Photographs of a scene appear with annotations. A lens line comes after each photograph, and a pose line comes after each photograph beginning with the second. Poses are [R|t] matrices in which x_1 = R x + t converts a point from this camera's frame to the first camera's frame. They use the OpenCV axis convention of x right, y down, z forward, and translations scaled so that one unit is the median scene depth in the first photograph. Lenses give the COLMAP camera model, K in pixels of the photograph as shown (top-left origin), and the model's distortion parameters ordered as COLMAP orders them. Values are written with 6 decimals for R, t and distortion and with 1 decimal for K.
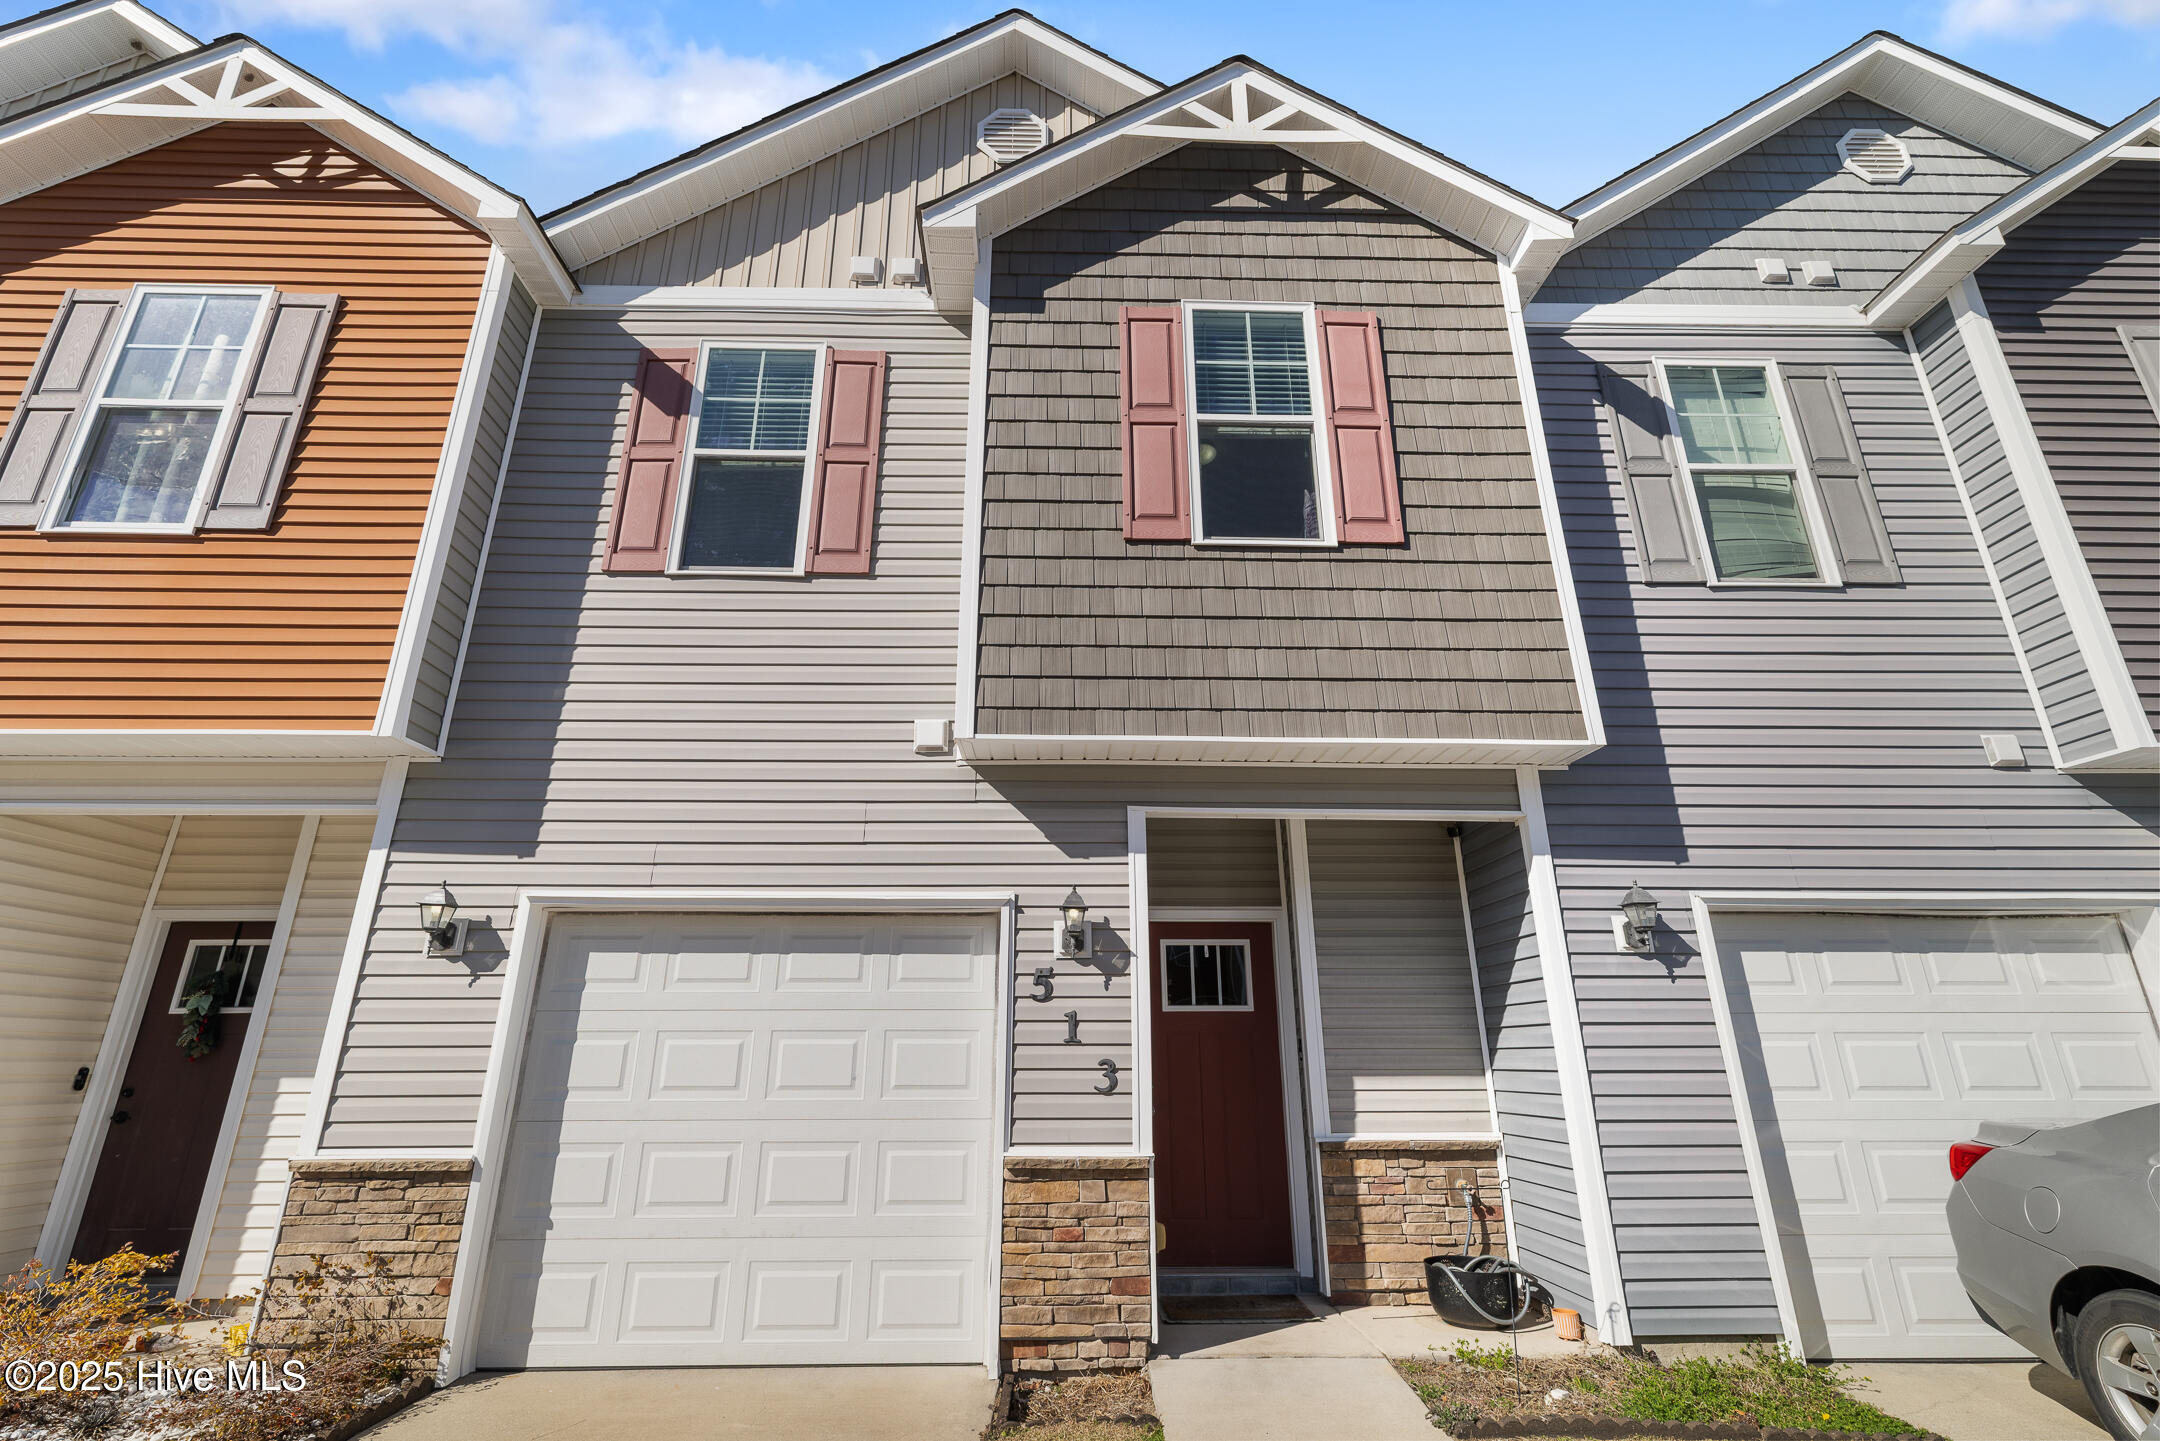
lens RADIAL K [[971.0, 0, 1068.6], [0, 971.0, 713.4], [0, 0, 1]] dist [0.005093, 0.000028]
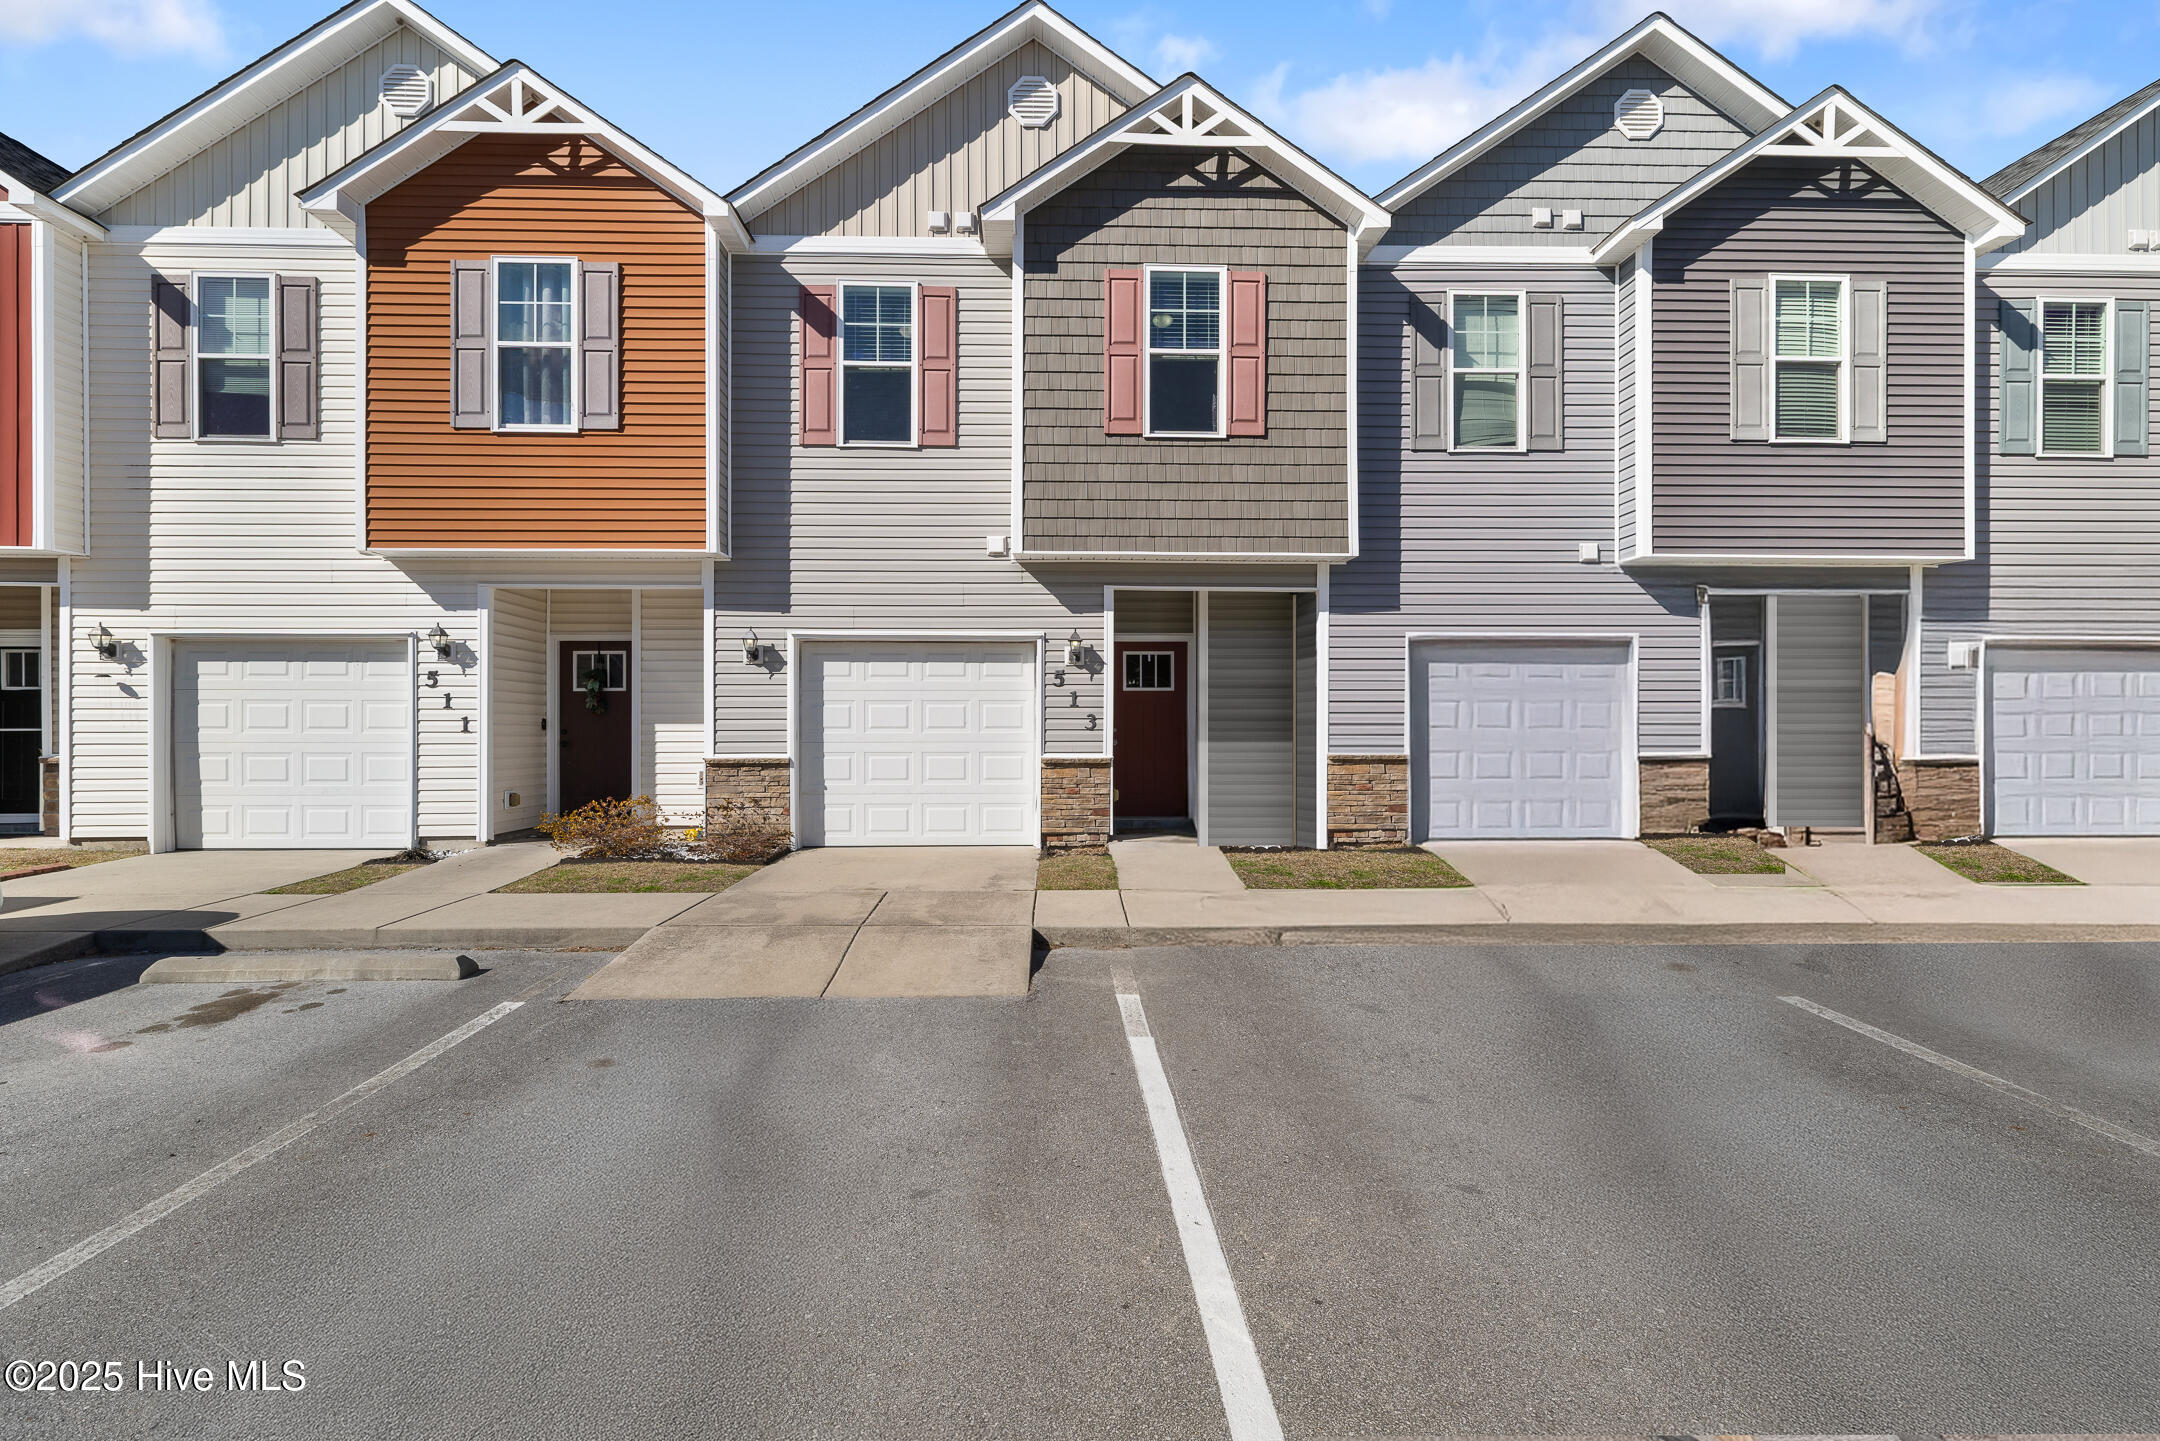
lens RADIAL K [[971.0, 0, 1068.6], [0, 971.0, 713.4], [0, 0, 1]] dist [0.005093, 0.000028]
pose [[0.999931, 0.000161, 0.011782, -0.026212], [-0.003905, 0.947926, 0.318468, -0.239004], [-0.011117, -0.318492, 0.947860, -0.758513]]
